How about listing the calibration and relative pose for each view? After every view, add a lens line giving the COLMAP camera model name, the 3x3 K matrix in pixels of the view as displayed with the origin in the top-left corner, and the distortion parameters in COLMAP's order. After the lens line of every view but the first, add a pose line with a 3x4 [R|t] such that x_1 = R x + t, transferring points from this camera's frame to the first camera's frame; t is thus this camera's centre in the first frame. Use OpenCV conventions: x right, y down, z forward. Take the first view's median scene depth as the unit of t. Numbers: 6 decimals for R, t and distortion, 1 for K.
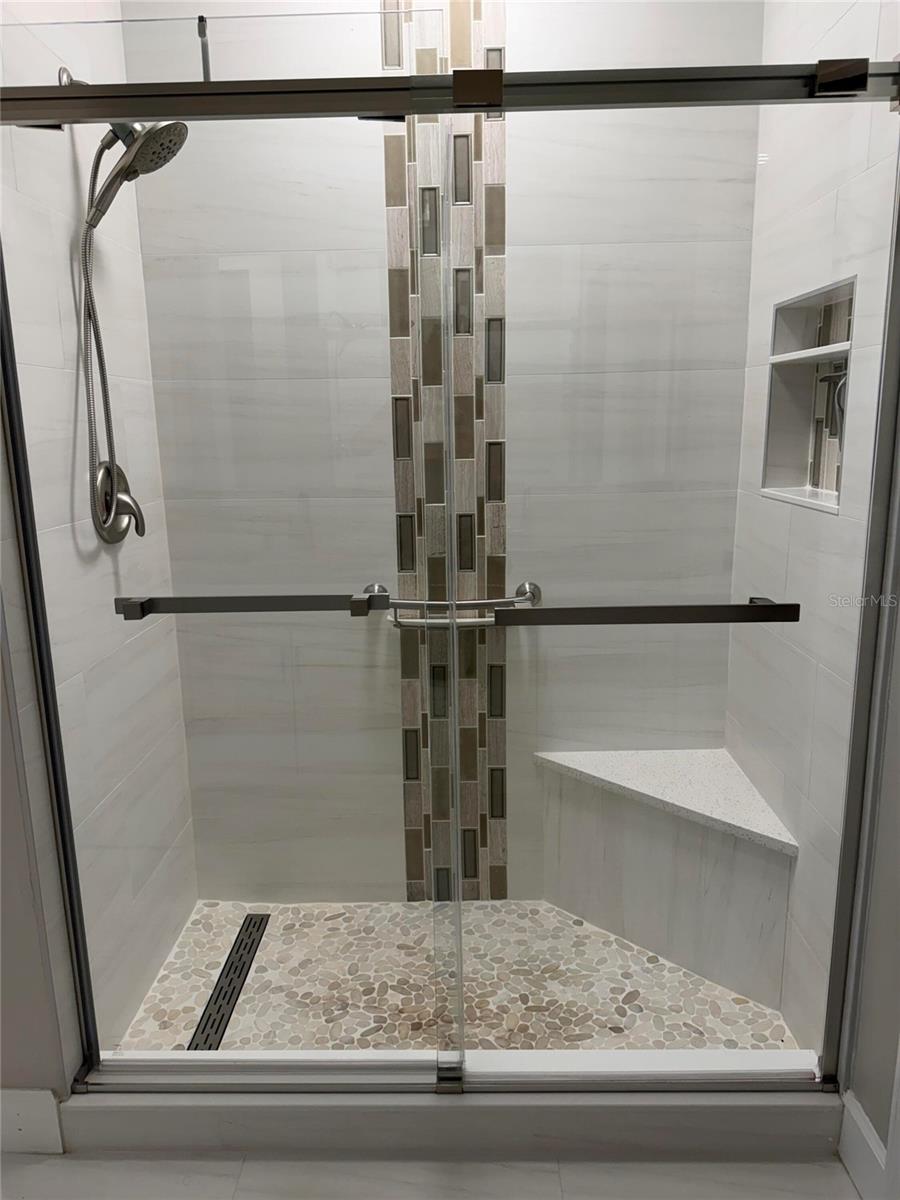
lens RADIAL K [[838.6, 0, 443.3], [0, 838.6, 605.3], [0, 0, 1]] dist [0.135417, -0.266251]
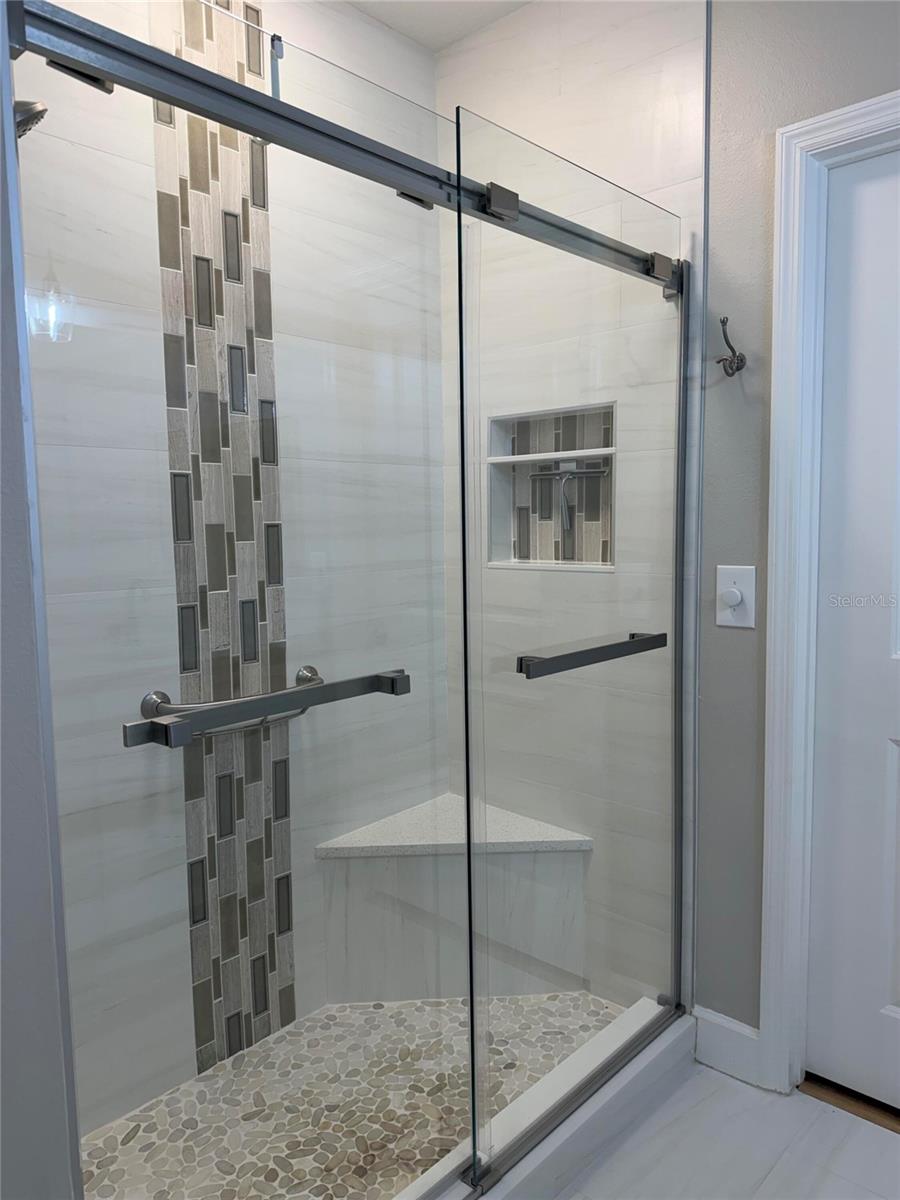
lens RADIAL K [[842.8, 0, 450.0], [0, 842.8, 600.0], [0, 0, 1]] dist [0.035120, -0.048821]
pose [[0.669162, -0.061606, 0.740559, -0.515639], [0.158684, 0.985418, -0.061410, -0.017421], [-0.725976, 0.158608, 0.669180, 0.224470]]
